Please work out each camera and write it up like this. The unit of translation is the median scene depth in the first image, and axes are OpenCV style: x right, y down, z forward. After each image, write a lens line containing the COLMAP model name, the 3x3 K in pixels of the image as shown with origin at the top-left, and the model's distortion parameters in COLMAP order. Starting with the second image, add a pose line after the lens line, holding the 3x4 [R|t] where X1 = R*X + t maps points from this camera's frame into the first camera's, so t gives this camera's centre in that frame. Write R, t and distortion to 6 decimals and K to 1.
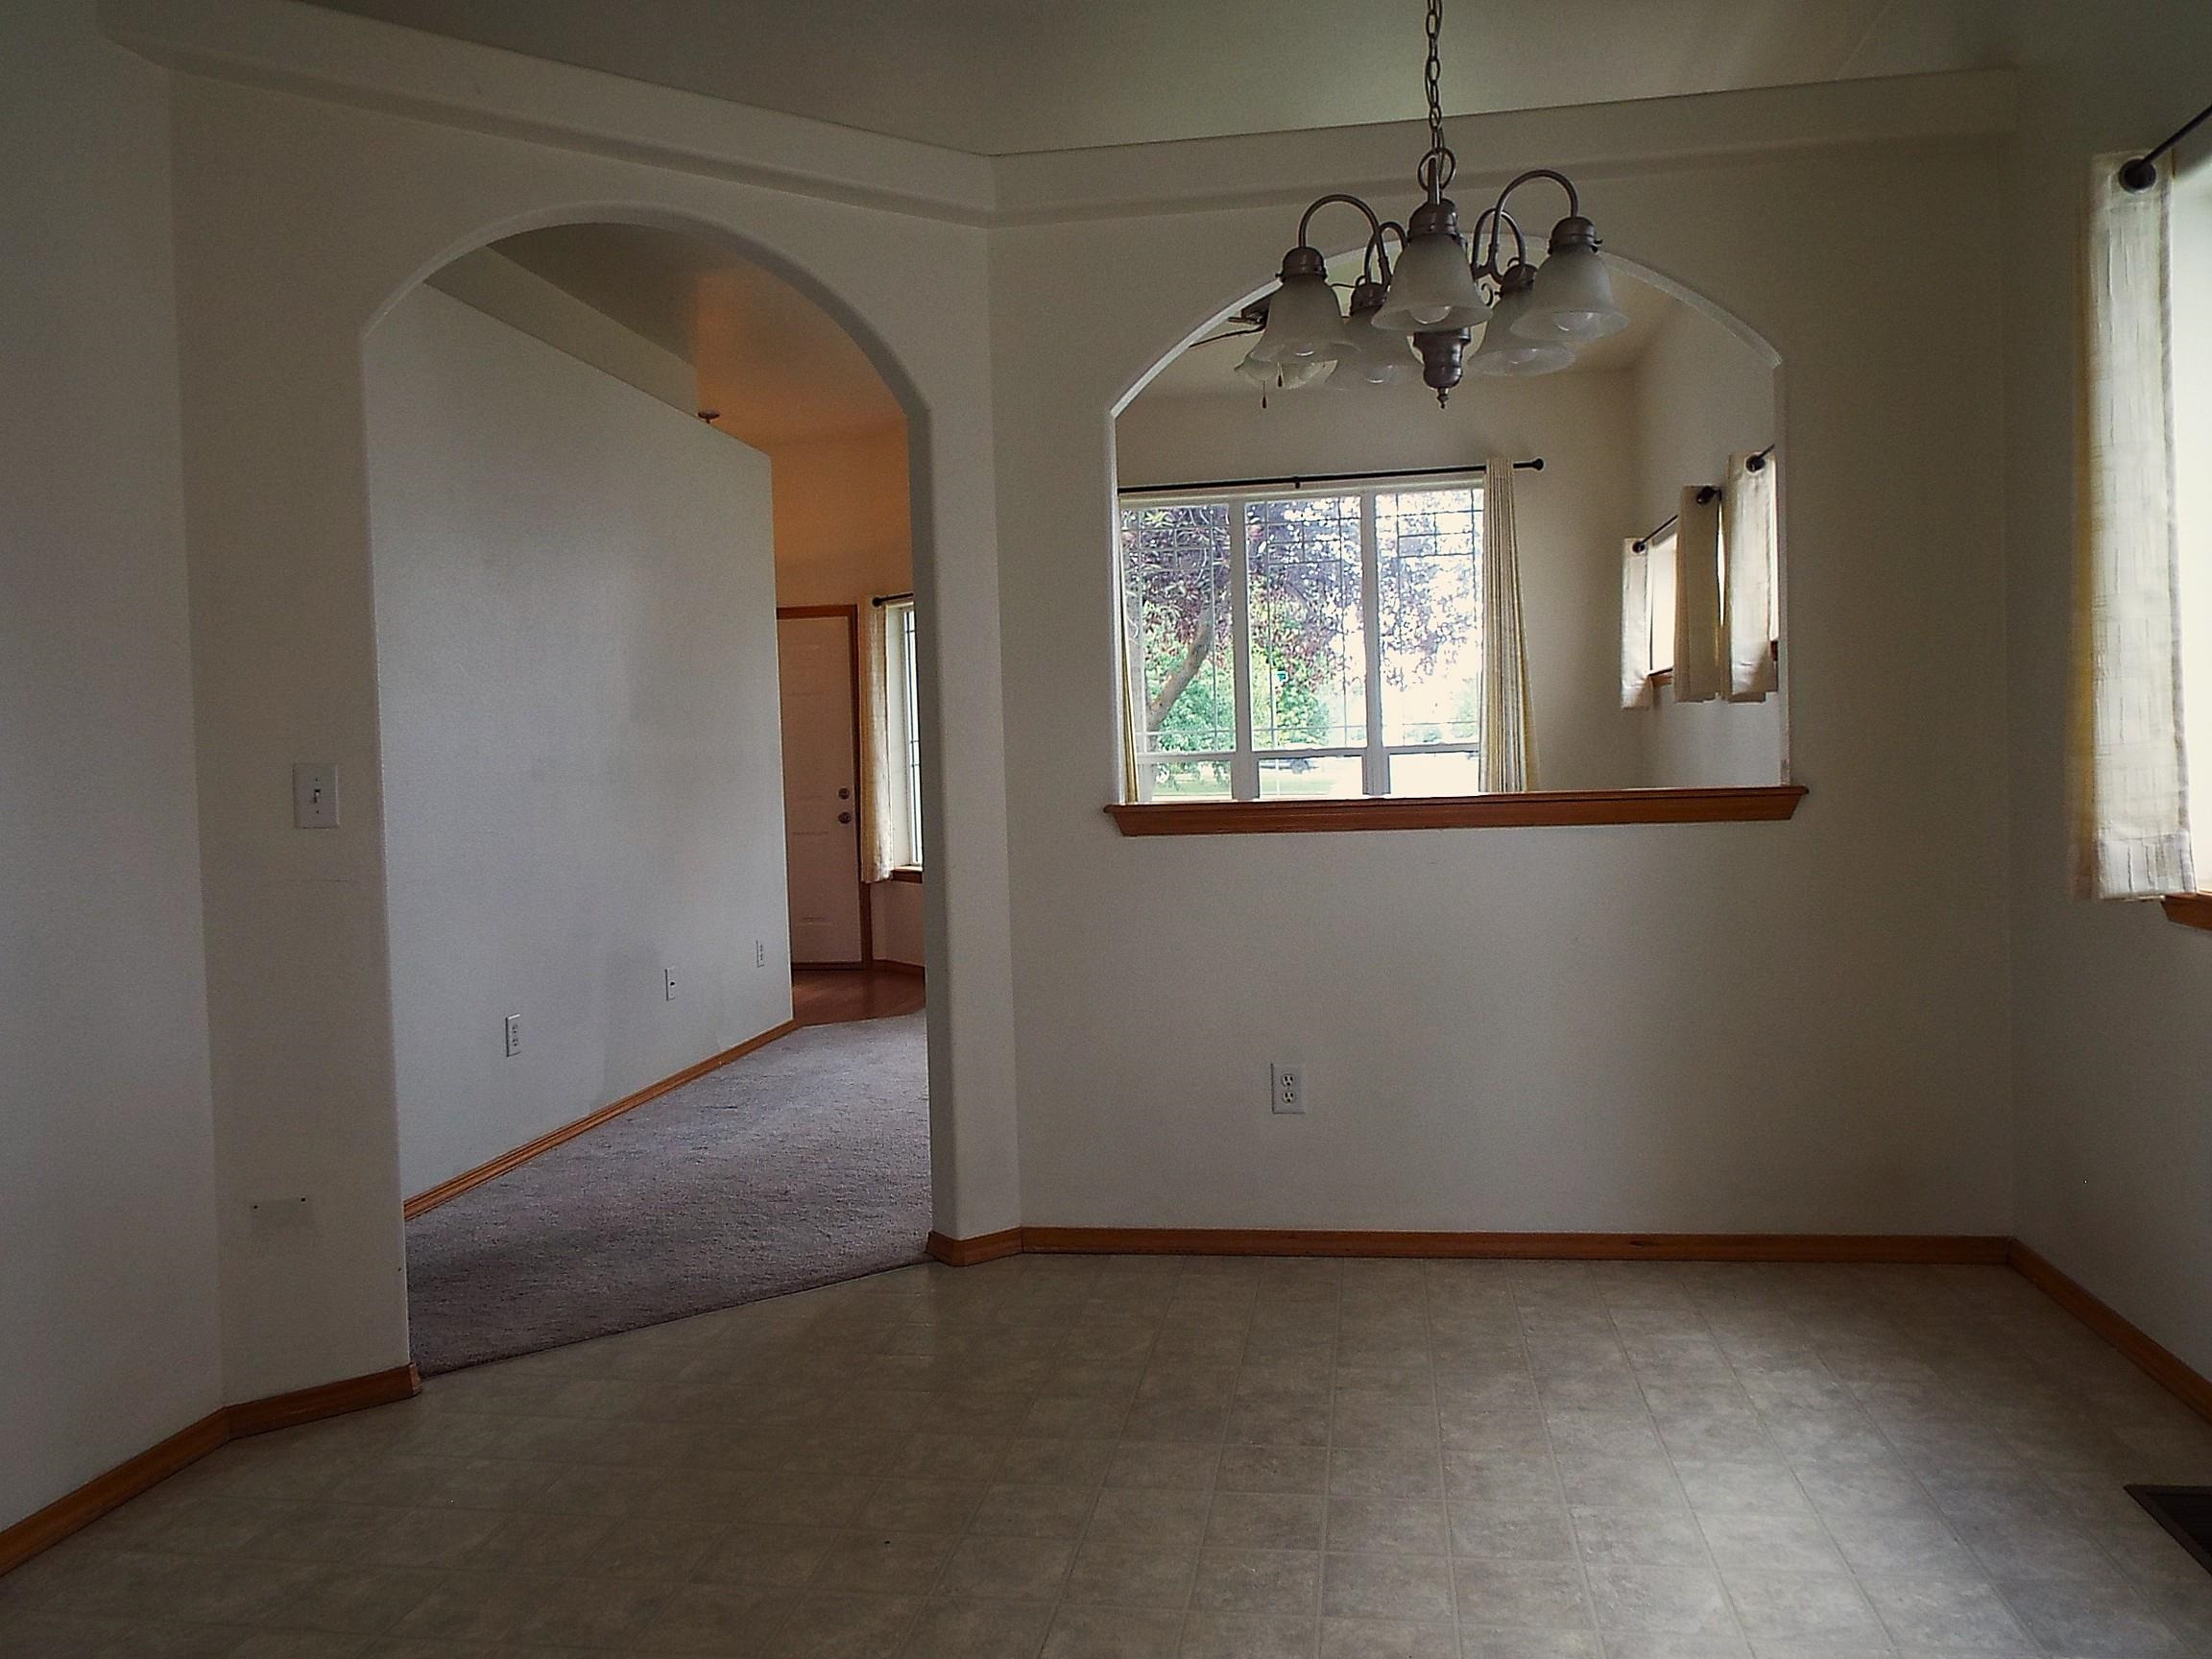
lens RADIAL K [[1632.9, 0, 1106.0], [0, 1632.9, 829.5], [0, 0, 1]] dist [-0.003185, 0.008723]
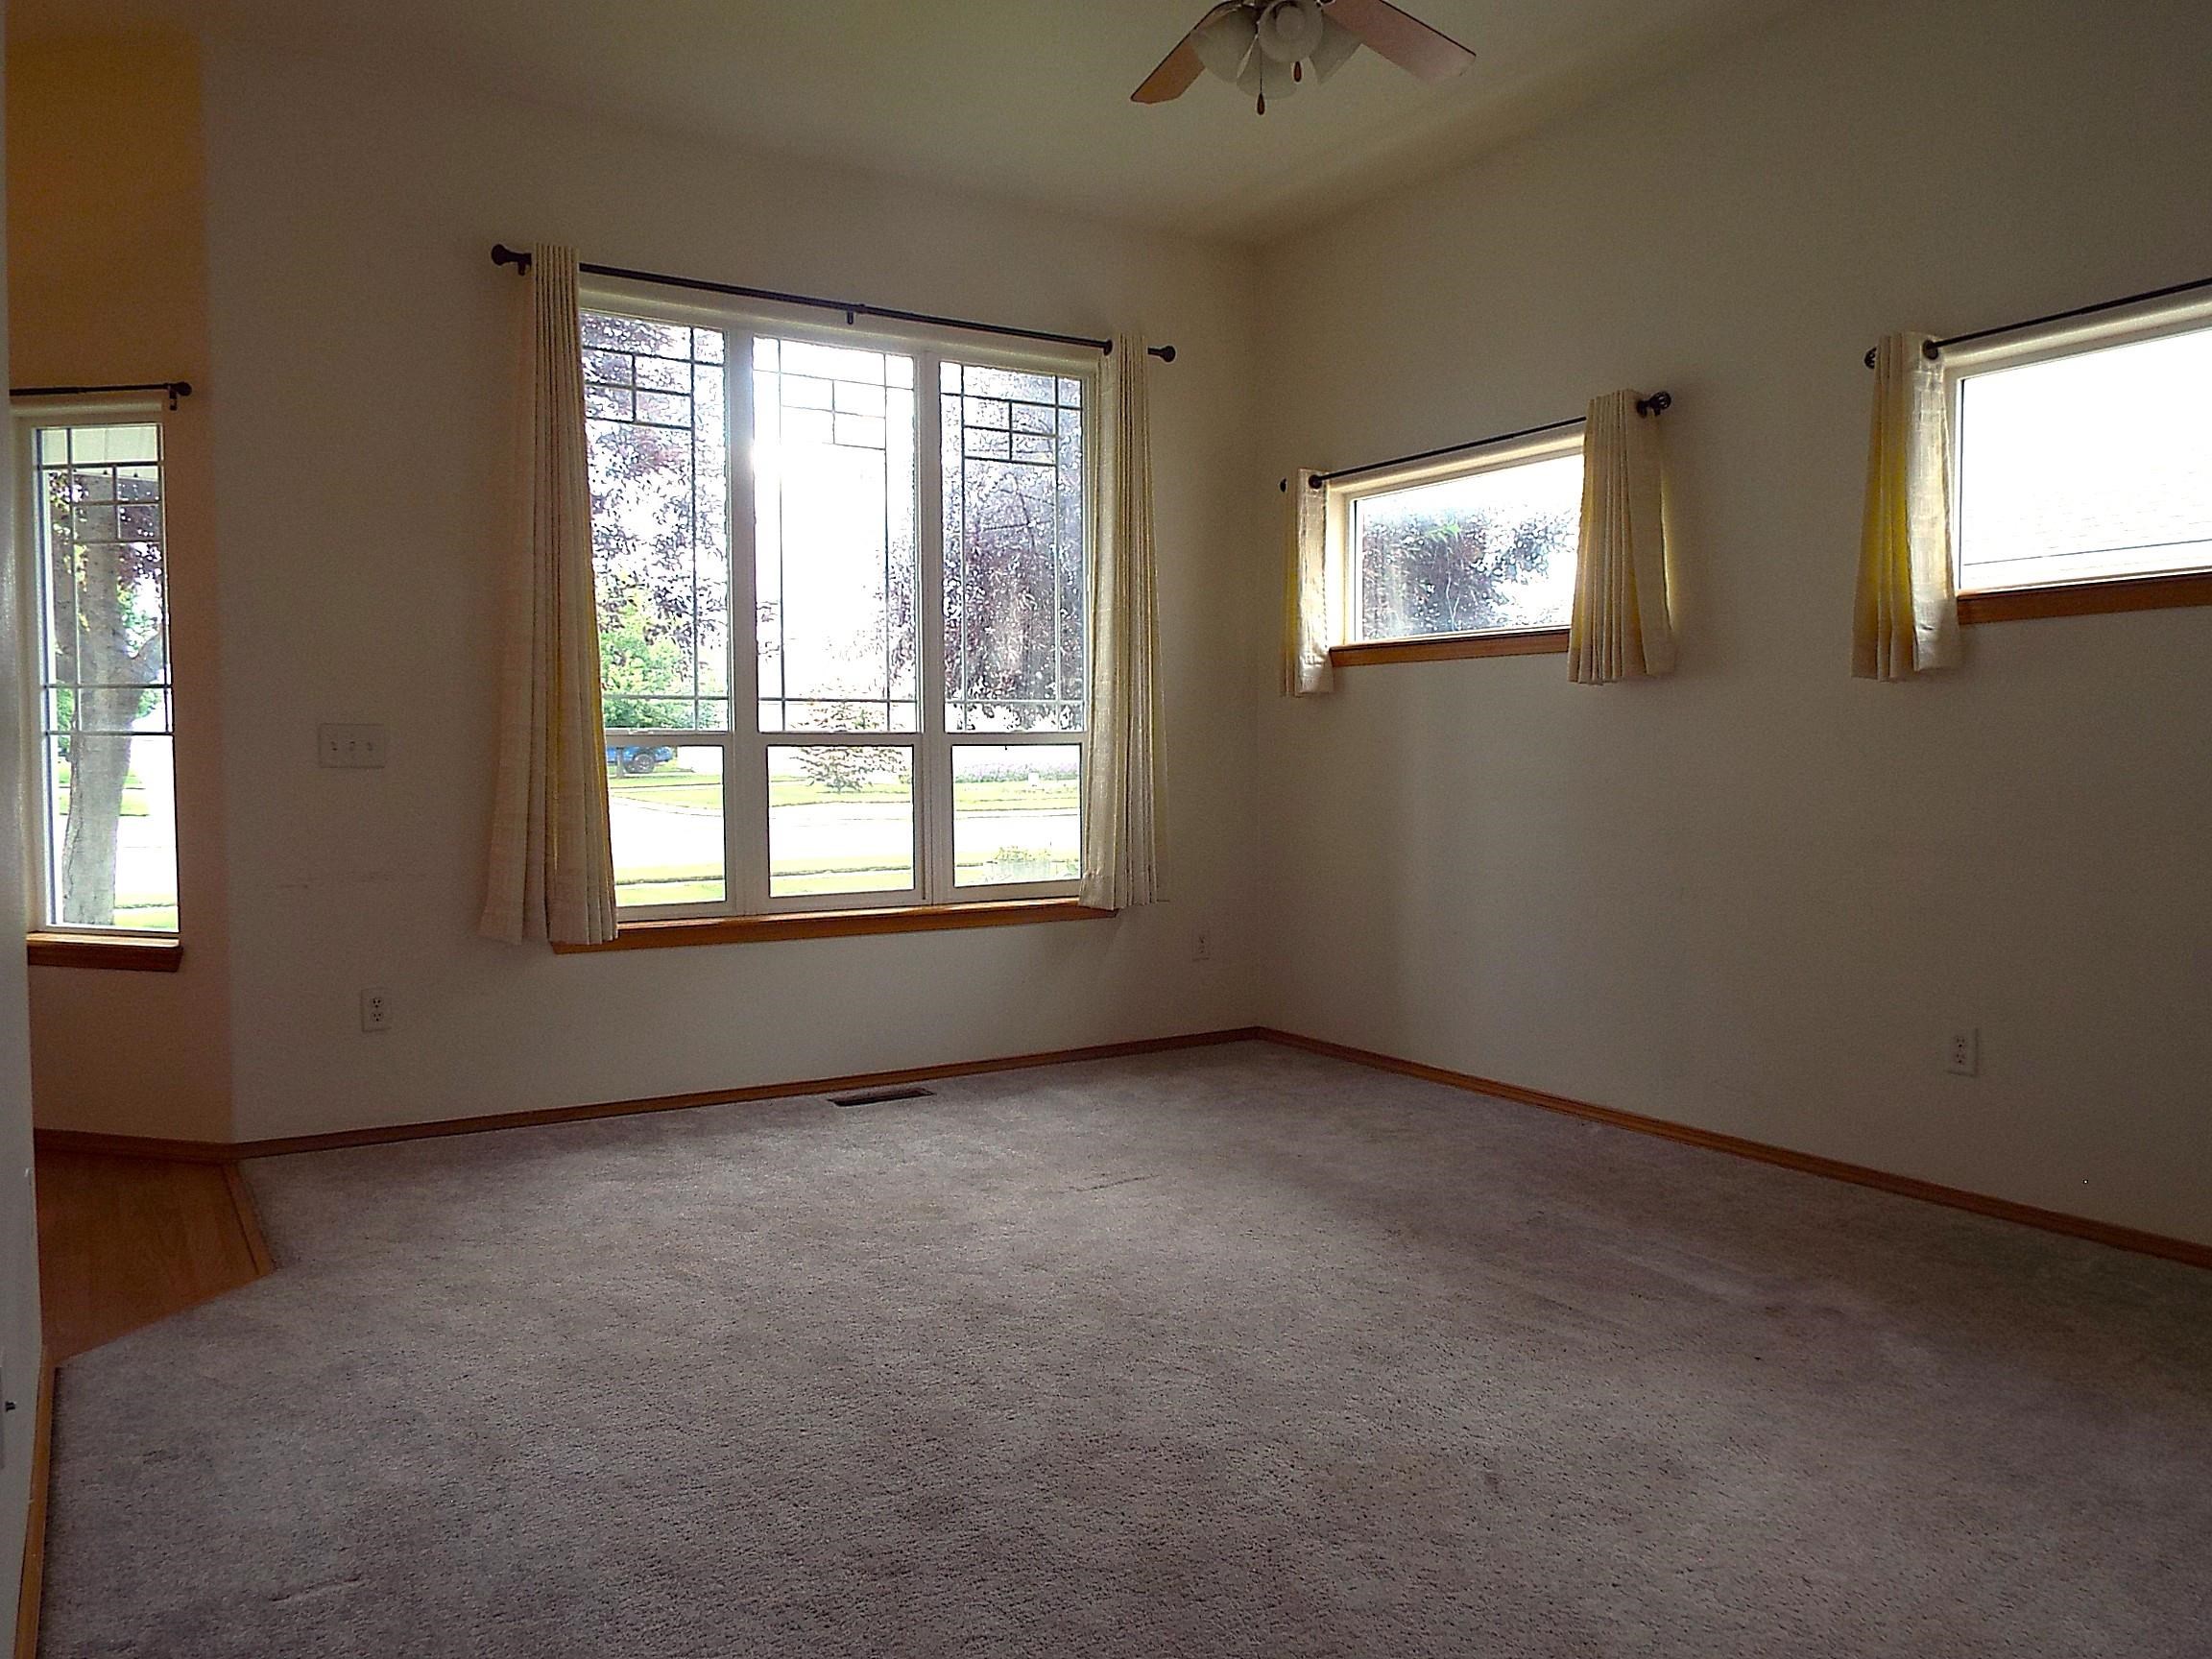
lens RADIAL K [[1632.9, 0, 1106.0], [0, 1632.9, 829.5], [0, 0, 1]] dist [-0.003185, 0.008723]
pose [[0.758506, 0.000588, 0.651665, -0.243706], [0.003184, 0.999984, -0.004607, -0.007714], [-0.651658, 0.005569, 0.758492, 0.486889]]
